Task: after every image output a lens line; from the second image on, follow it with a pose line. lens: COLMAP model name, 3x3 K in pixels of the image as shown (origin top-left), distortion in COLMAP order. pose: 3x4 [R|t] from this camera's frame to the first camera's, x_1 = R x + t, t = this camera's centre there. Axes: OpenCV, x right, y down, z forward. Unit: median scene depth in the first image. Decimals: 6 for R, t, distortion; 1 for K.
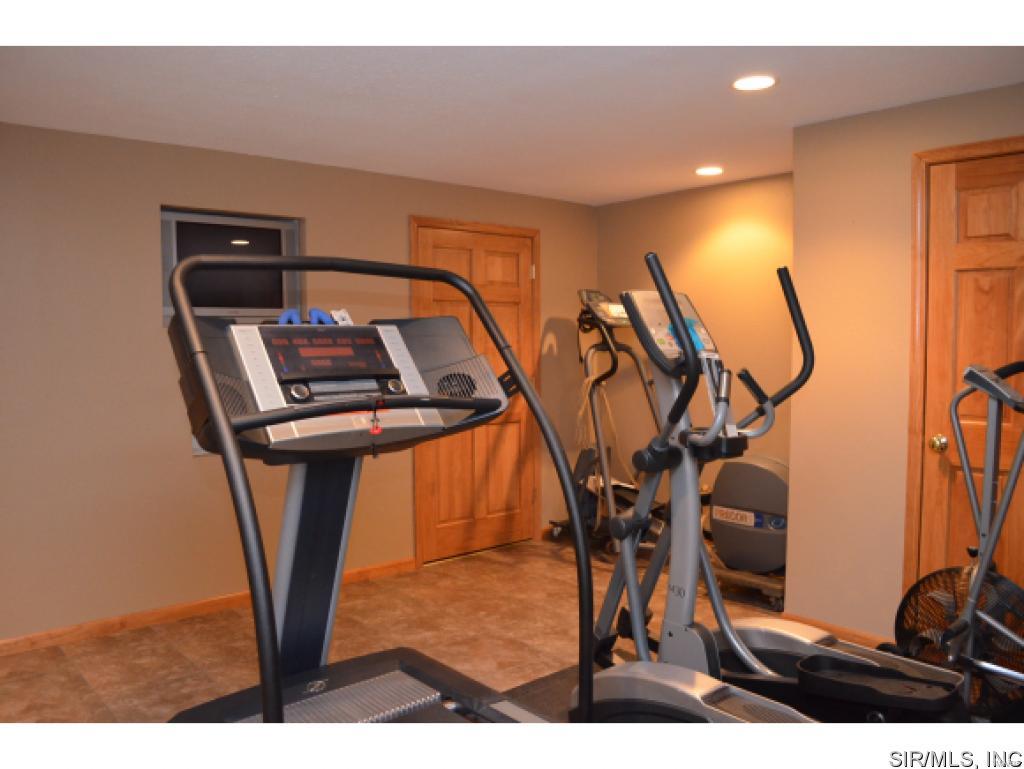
lens RADIAL K [[809.4, 0, 514.5], [0, 809.4, 383.0], [0, 0, 1]] dist [-0.074539, 0.015322]
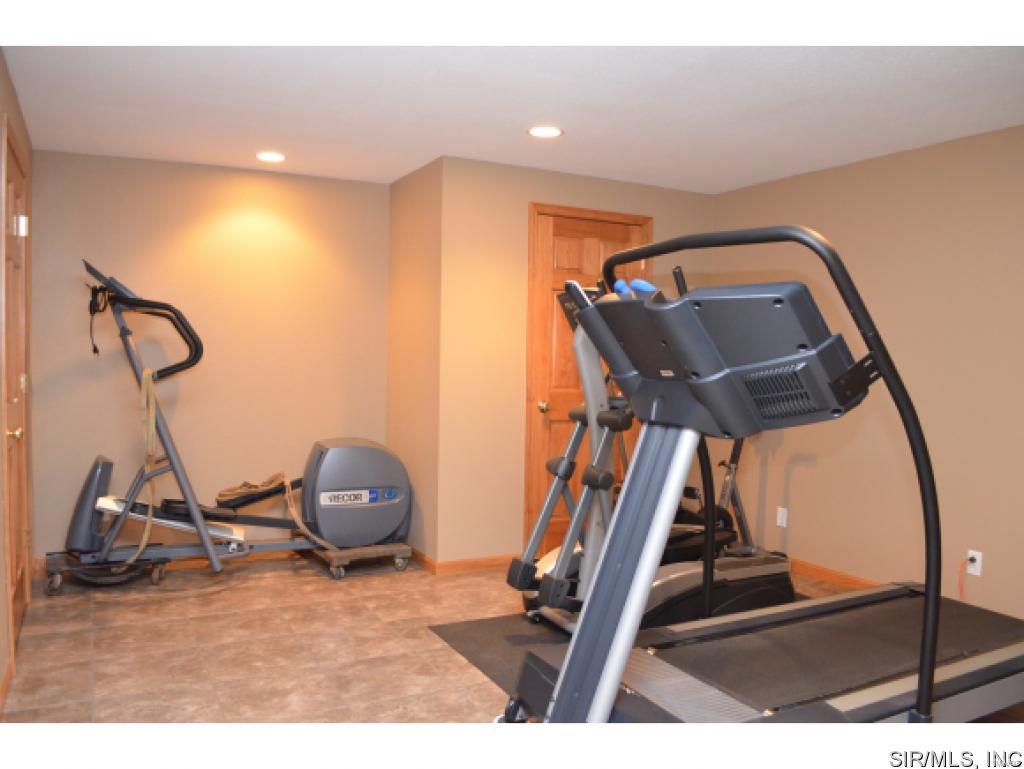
lens RADIAL K [[809.4, 0, 514.8], [0, 809.4, 386.9], [0, 0, 1]] dist [-0.074539, 0.015322]
pose [[0.247502, -0.038377, 0.968127, -0.734970], [0.031163, 0.999014, 0.031635, -0.007413], [-0.968386, 0.022340, 0.248453, 0.548375]]
